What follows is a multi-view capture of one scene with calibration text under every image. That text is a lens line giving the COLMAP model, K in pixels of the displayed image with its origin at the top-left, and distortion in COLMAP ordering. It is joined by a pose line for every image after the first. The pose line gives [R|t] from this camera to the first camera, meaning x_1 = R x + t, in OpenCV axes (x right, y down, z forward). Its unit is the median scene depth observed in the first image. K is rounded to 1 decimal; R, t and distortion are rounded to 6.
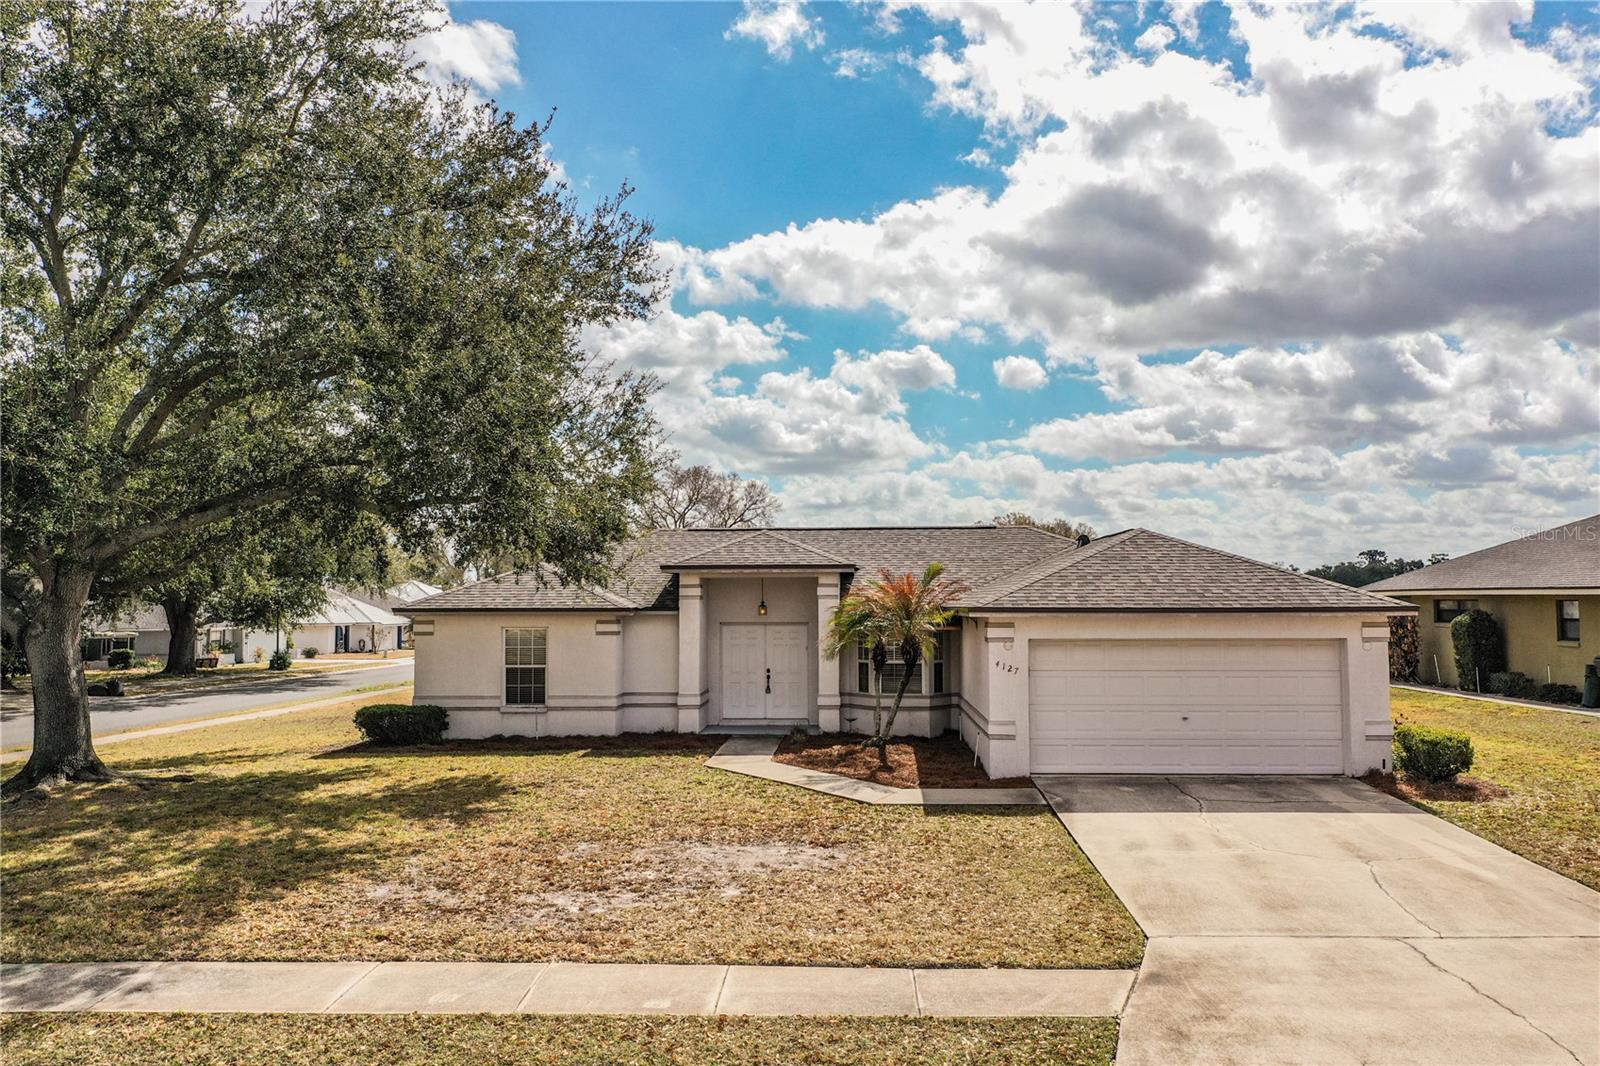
lens RADIAL K [[1329.4, 0, 800.0], [0, 1329.4, 533.0], [0, 0, 1]] dist [0.000802, -0.000782]
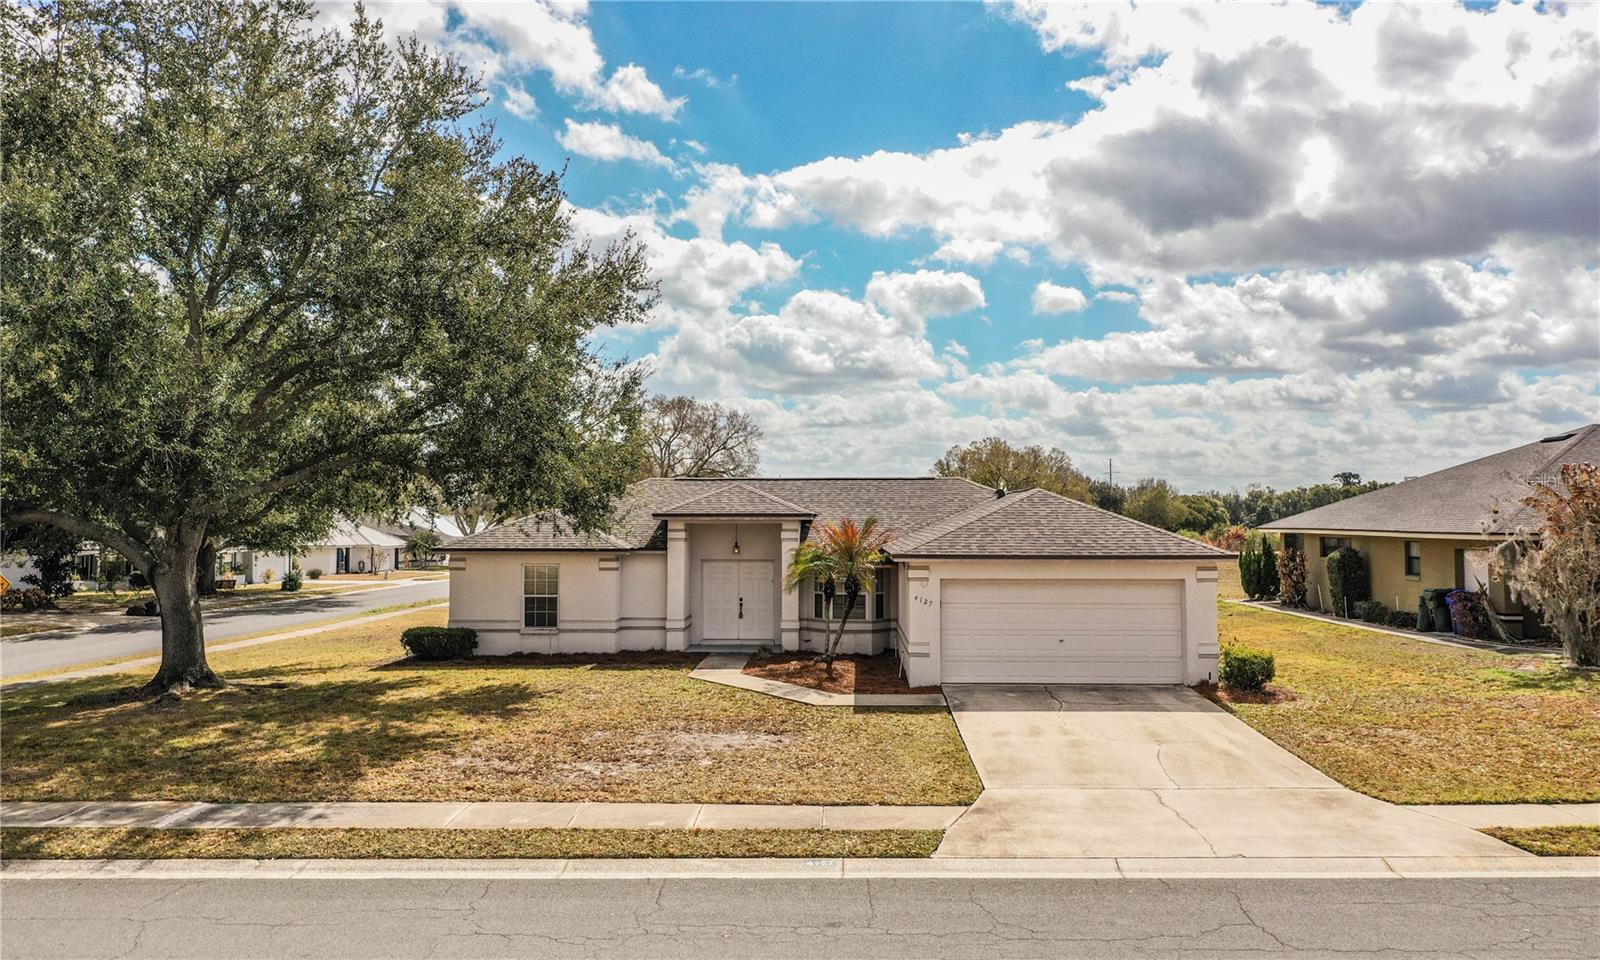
lens RADIAL K [[1264.4, 0, 800.0], [0, 1264.4, 480.0], [0, 0, 1]] dist [0.000840, 0.000747]
pose [[0.999865, 0.004396, 0.015825, 0.016479], [-0.004636, 0.999875, 0.015135, -0.033759], [-0.015756, -0.015206, 0.999760, -0.220217]]
